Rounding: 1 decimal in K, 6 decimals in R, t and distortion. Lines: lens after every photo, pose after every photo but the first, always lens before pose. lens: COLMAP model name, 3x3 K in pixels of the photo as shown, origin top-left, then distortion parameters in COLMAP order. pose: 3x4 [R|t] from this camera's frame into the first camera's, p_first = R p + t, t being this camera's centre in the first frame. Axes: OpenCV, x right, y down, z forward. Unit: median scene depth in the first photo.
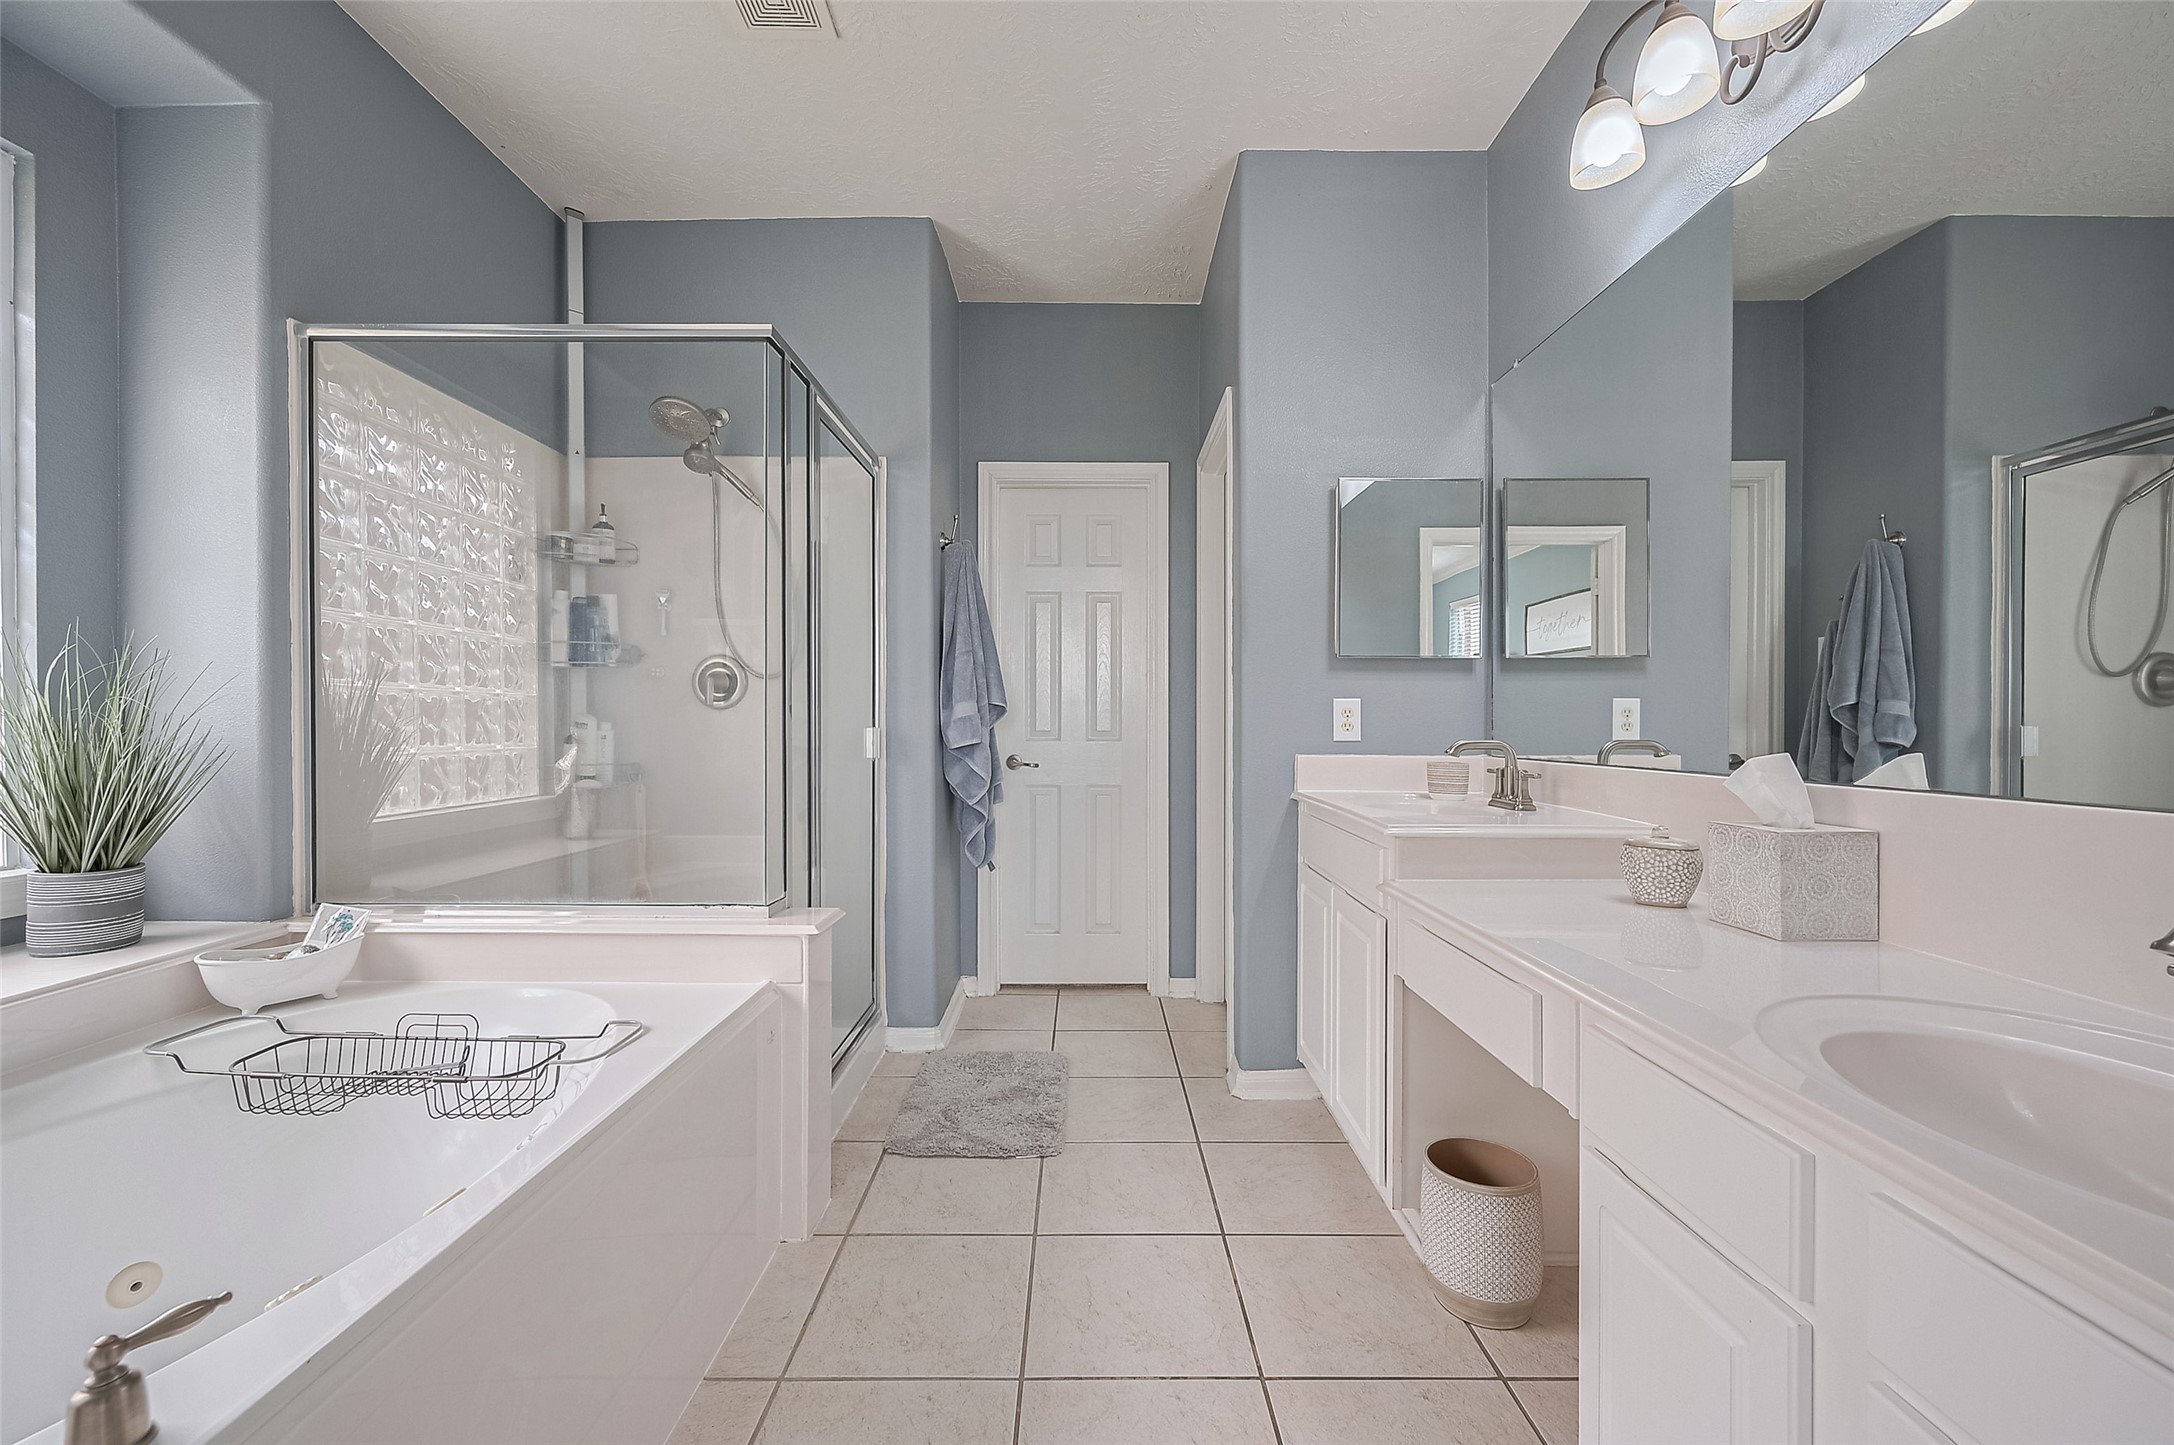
lens RADIAL K [[859.9, 0, 1086.0], [0, 859.9, 721.9], [0, 0, 1]] dist [-0.001176, 0.000760]
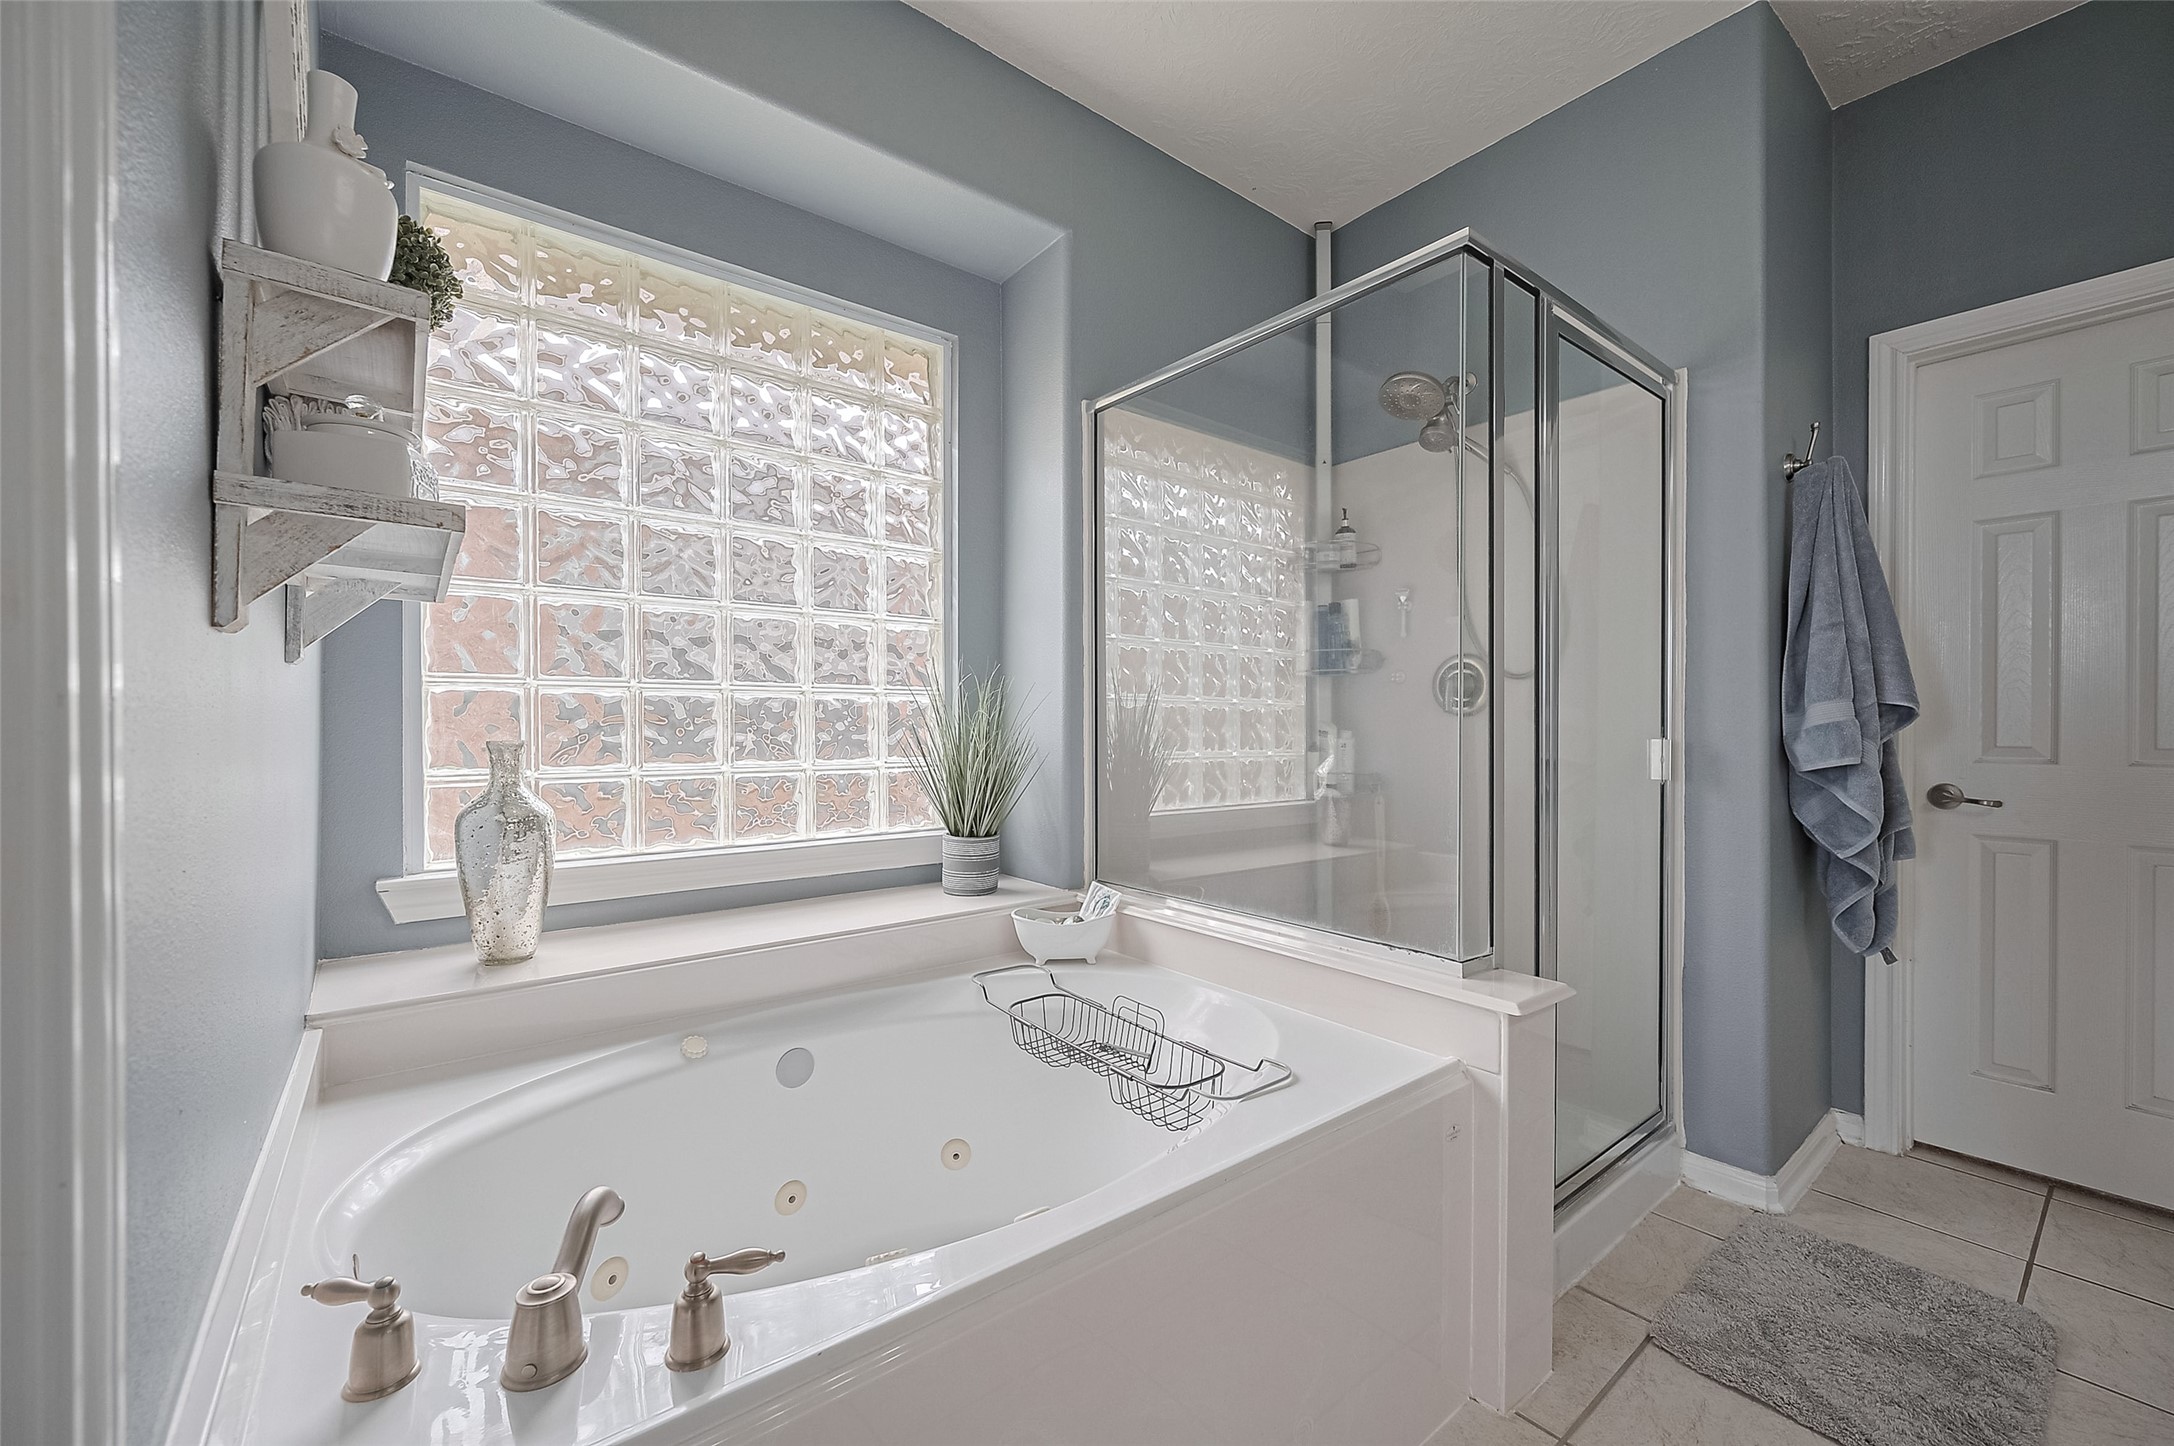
lens RADIAL K [[859.9, 0, 1082.1], [0, 859.9, 730.9], [0, 0, 1]] dist [-0.001176, 0.000760]
pose [[0.621651, 0.003463, -0.783287, 0.022720], [-0.003382, 0.999993, 0.001738, 0.000165], [0.783287, 0.001569, 0.621658, 0.160170]]
